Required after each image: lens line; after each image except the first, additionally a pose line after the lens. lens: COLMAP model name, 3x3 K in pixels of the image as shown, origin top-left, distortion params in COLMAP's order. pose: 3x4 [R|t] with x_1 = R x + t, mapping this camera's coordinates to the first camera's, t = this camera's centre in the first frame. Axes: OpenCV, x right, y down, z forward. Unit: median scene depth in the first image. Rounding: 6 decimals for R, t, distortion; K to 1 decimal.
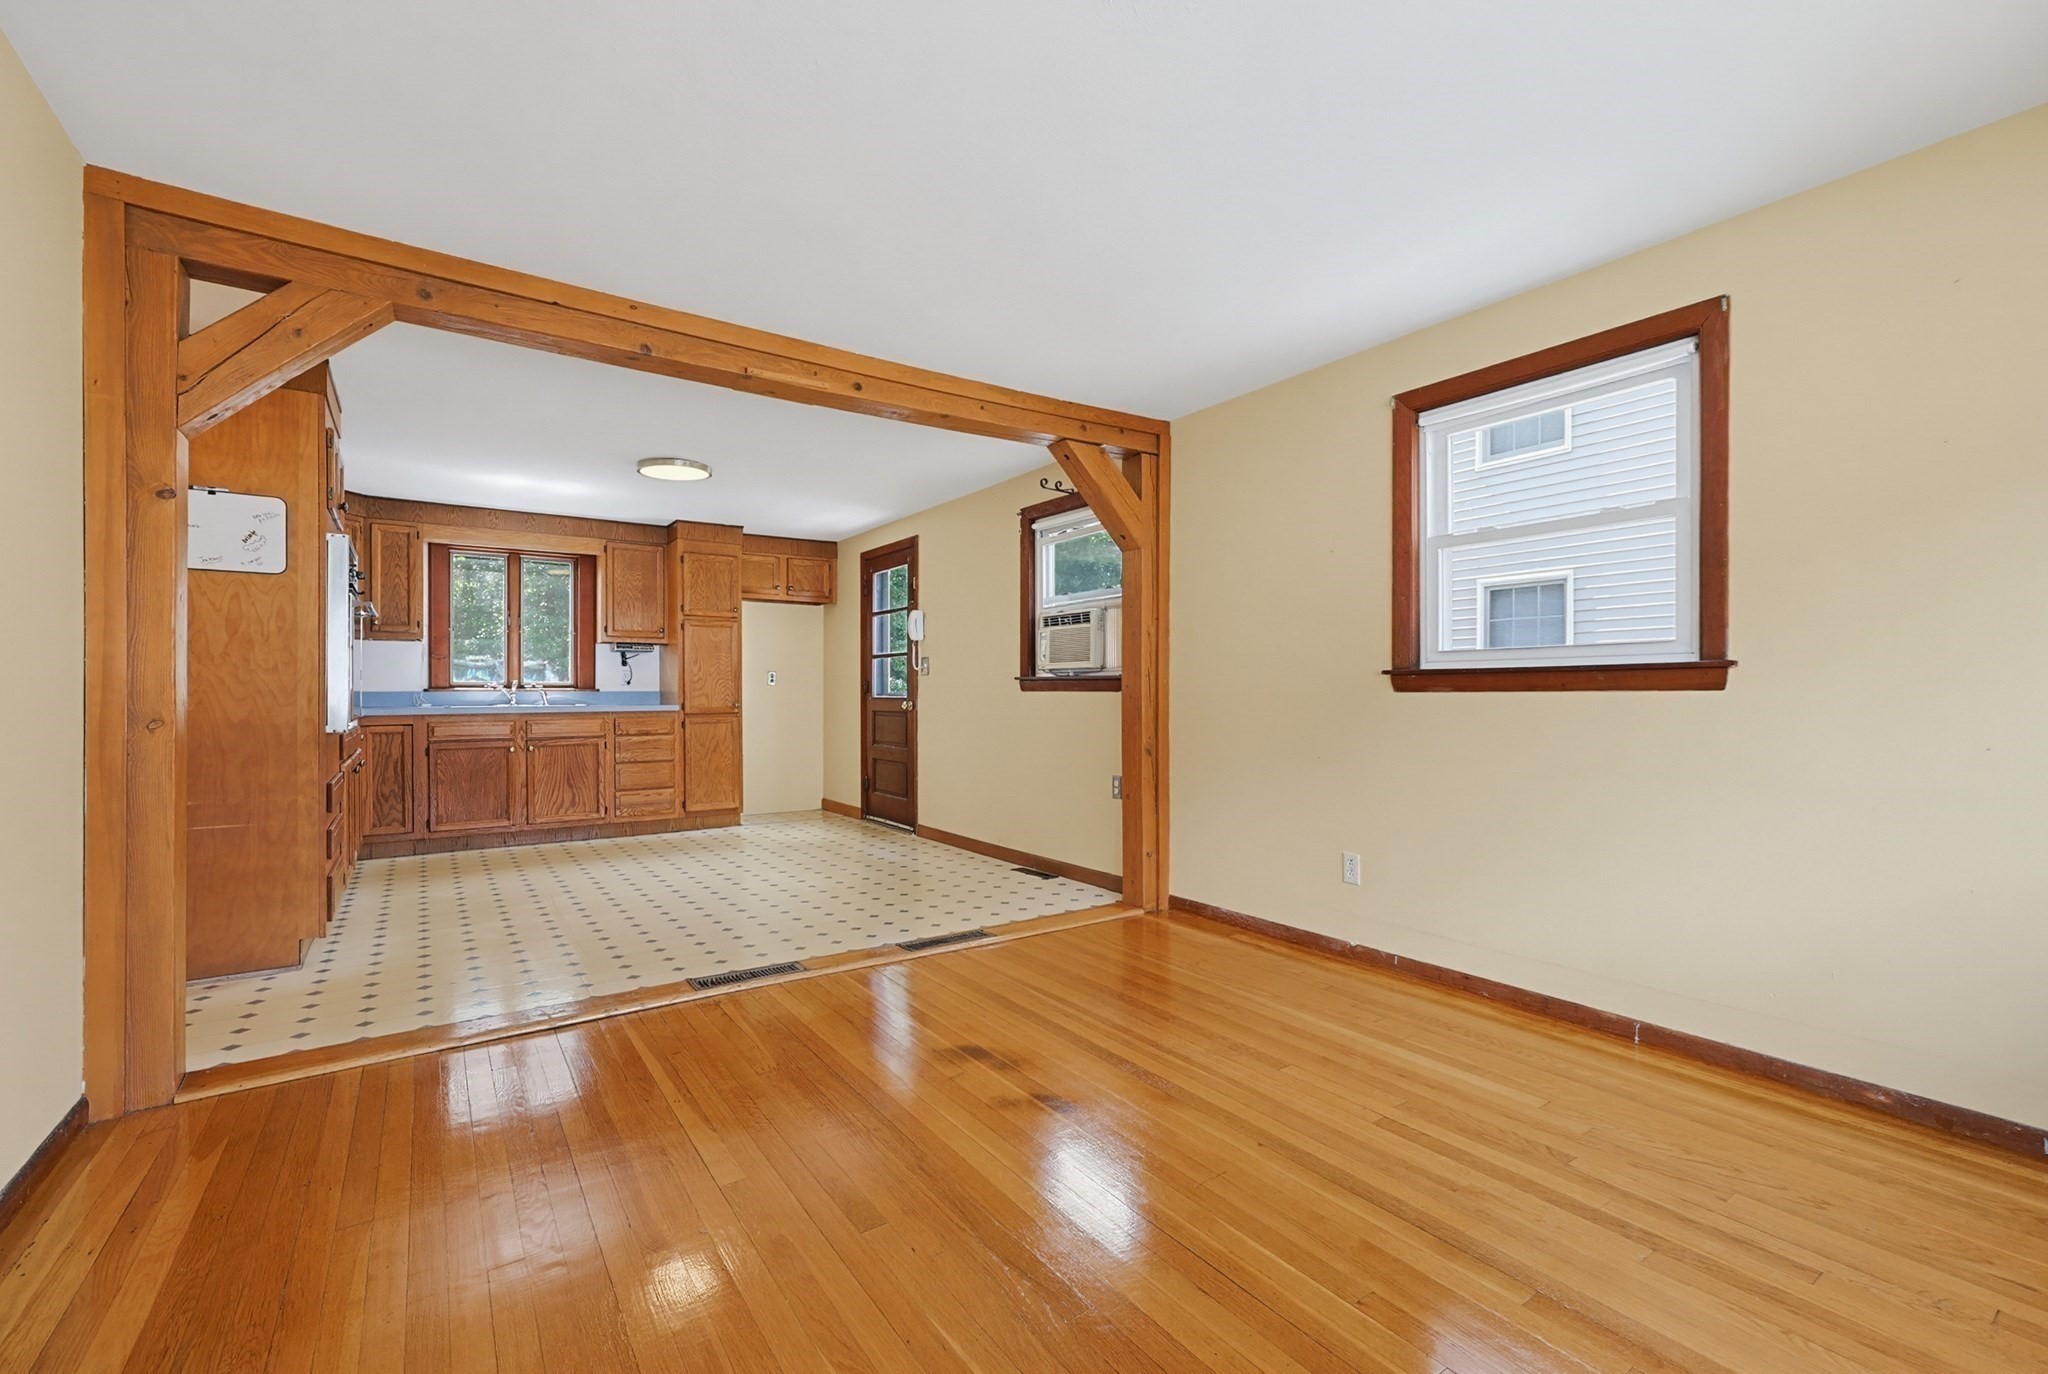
lens RADIAL K [[888.8, 0, 1036.8], [0, 888.8, 692.3], [0, 0, 1]] dist [-0.001581, -0.000210]
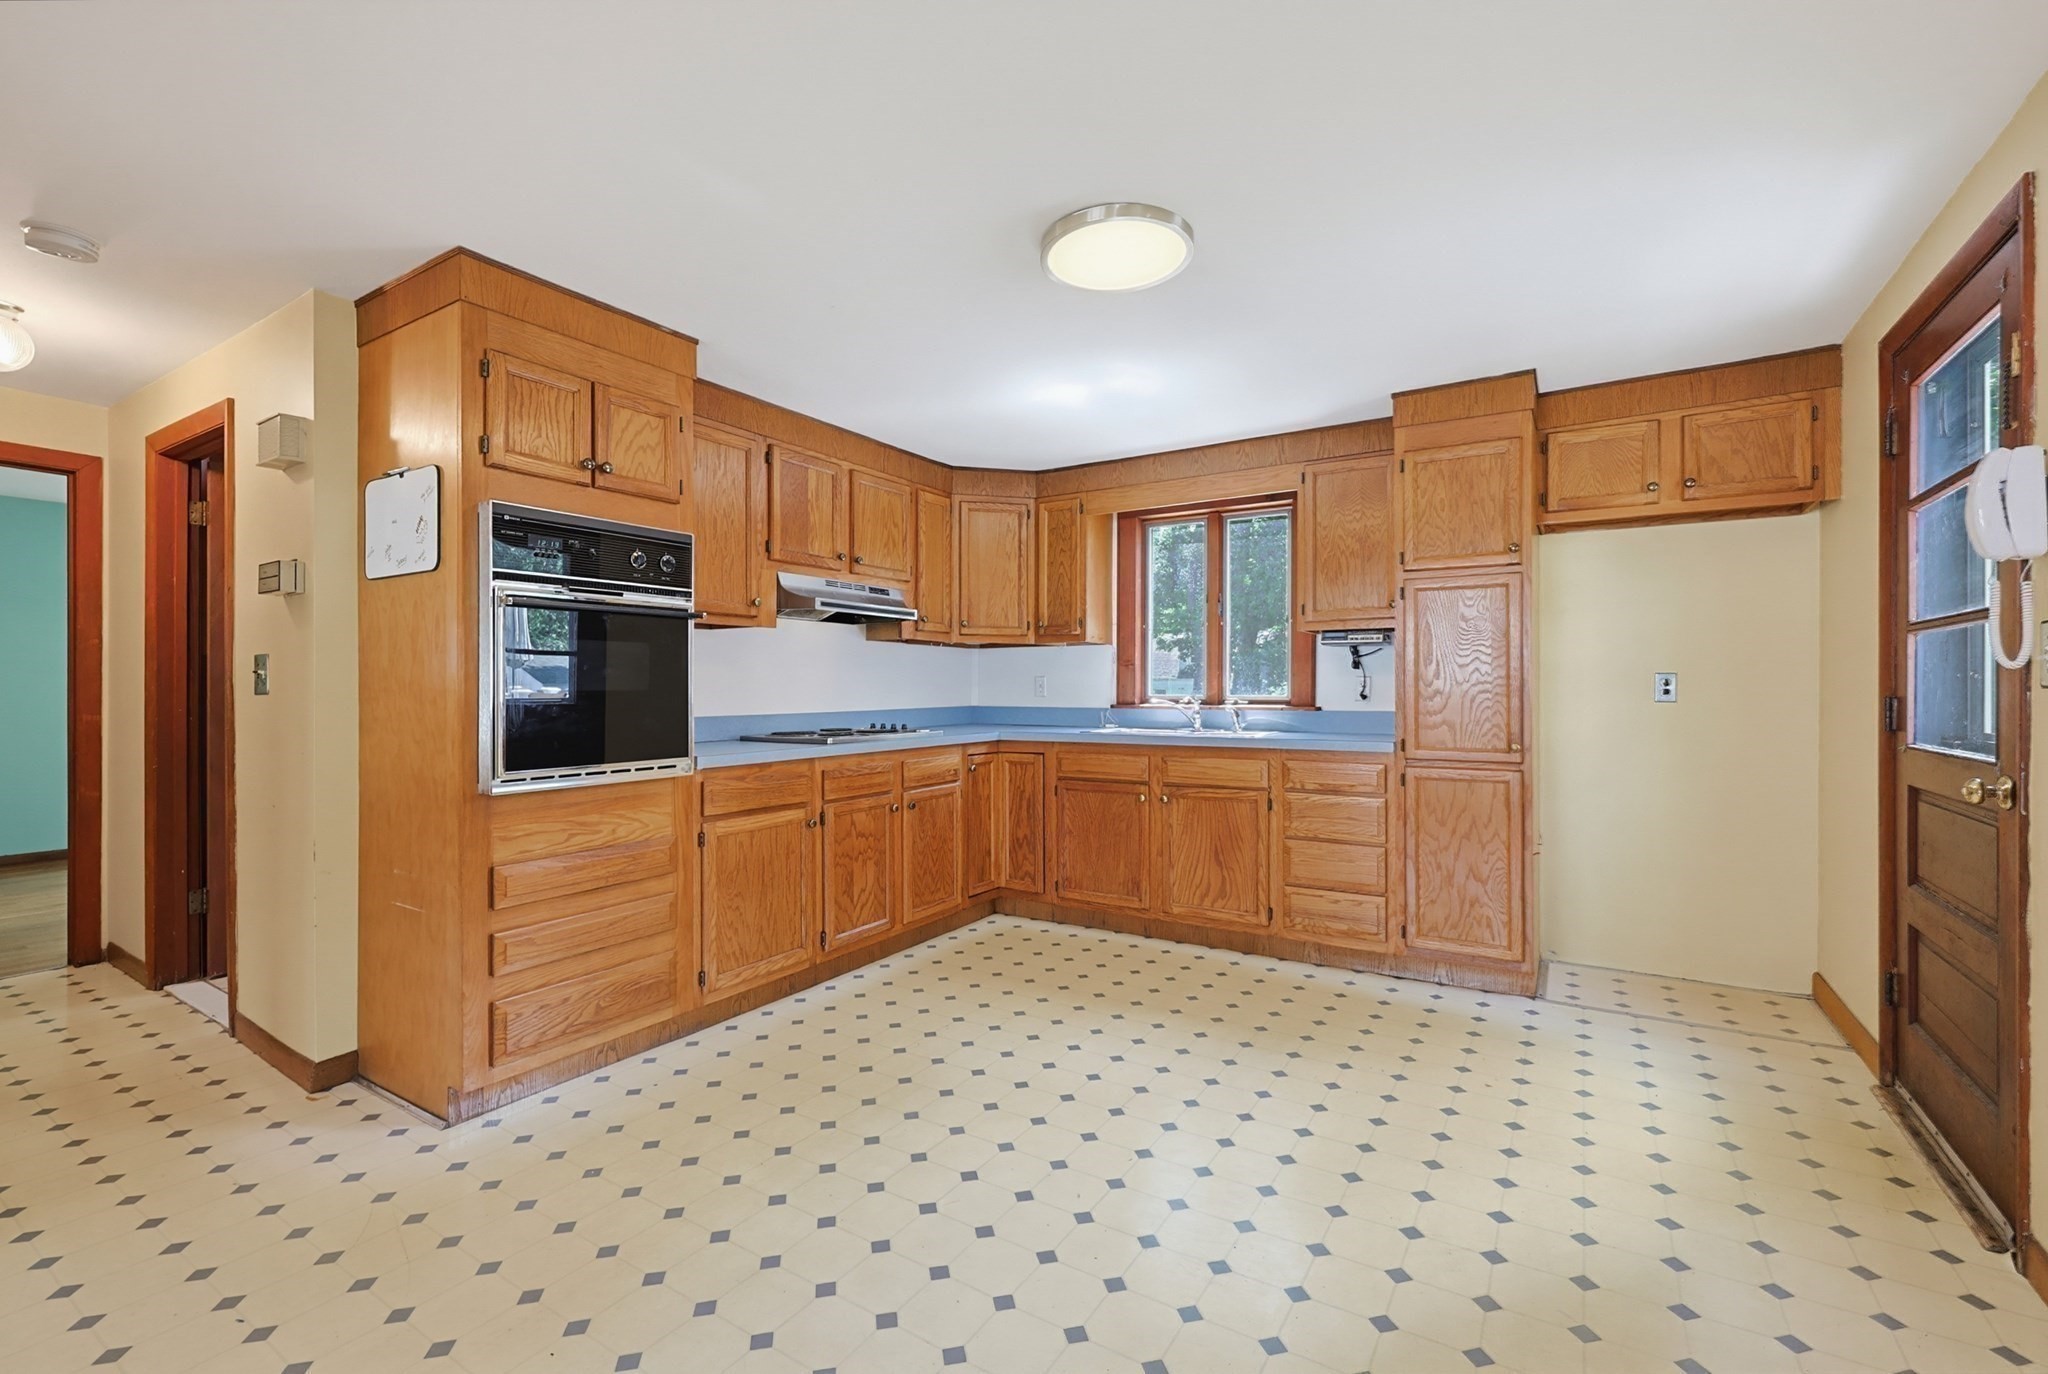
lens RADIAL K [[887.5, 0, 1029.1], [0, 887.5, 692.0], [0, 0, 1]] dist [0.000280, -0.000002]
pose [[0.384164, 0.006193, -0.923244, 0.002702], [0.001210, 0.999973, 0.007211, -0.020650], [0.923264, -0.003888, 0.384146, 0.626389]]
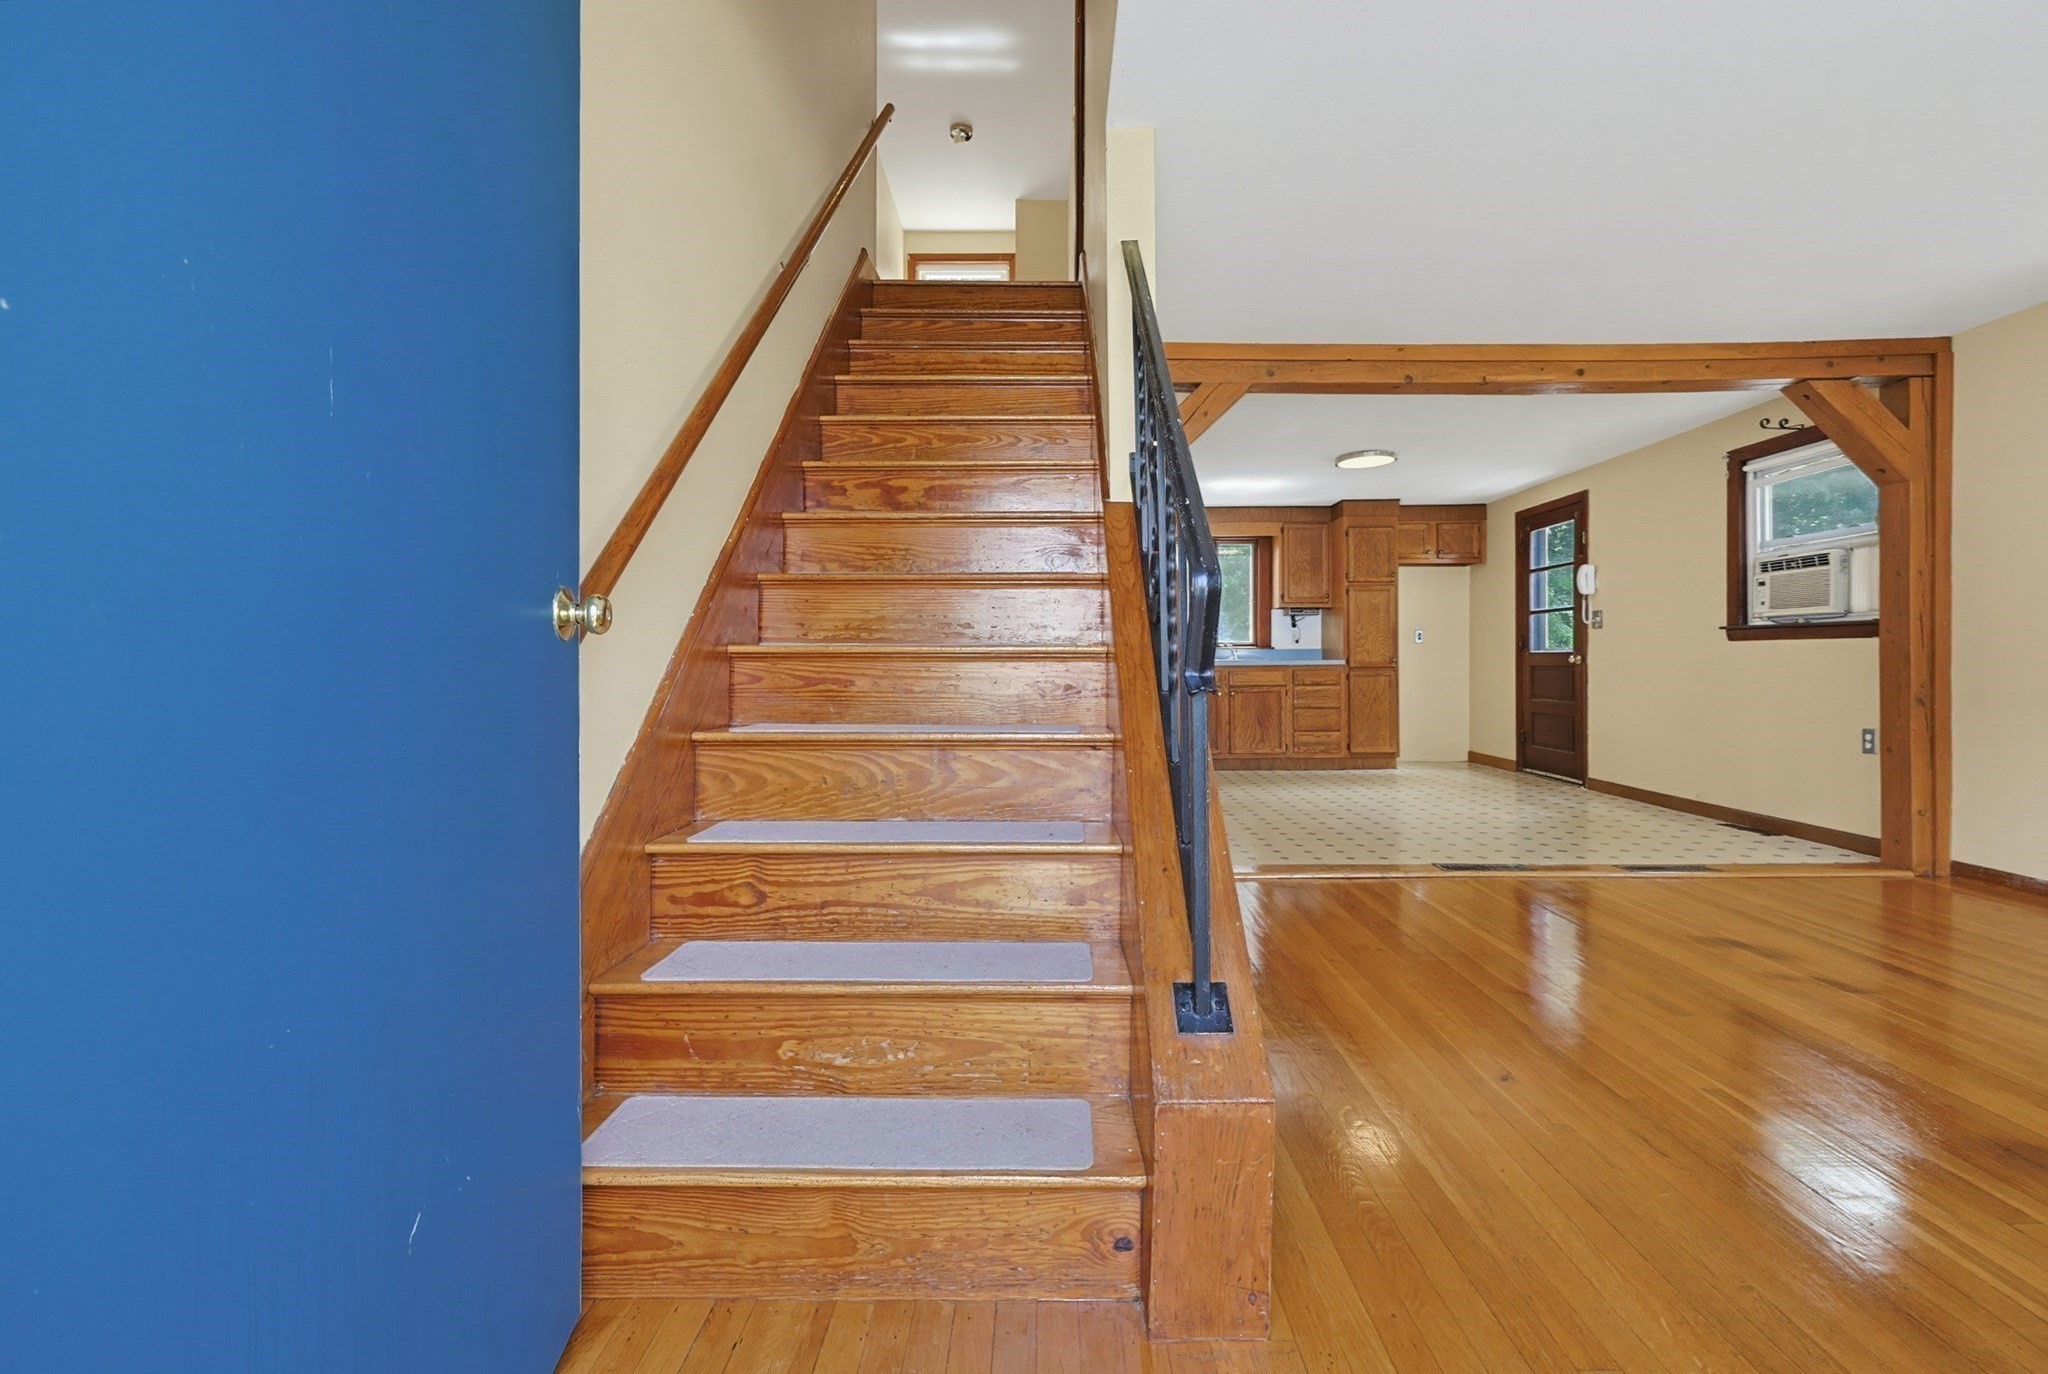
lens RADIAL K [[900.9, 0, 1029.5], [0, 900.9, 661.8], [0, 0, 1]] dist [-0.002014, -0.000600]
pose [[0.813126, -0.002216, -0.582083, -0.056883], [0.002975, 0.999996, 0.000348, 0.016159], [0.582080, -0.002015, 0.813129, -0.200887]]
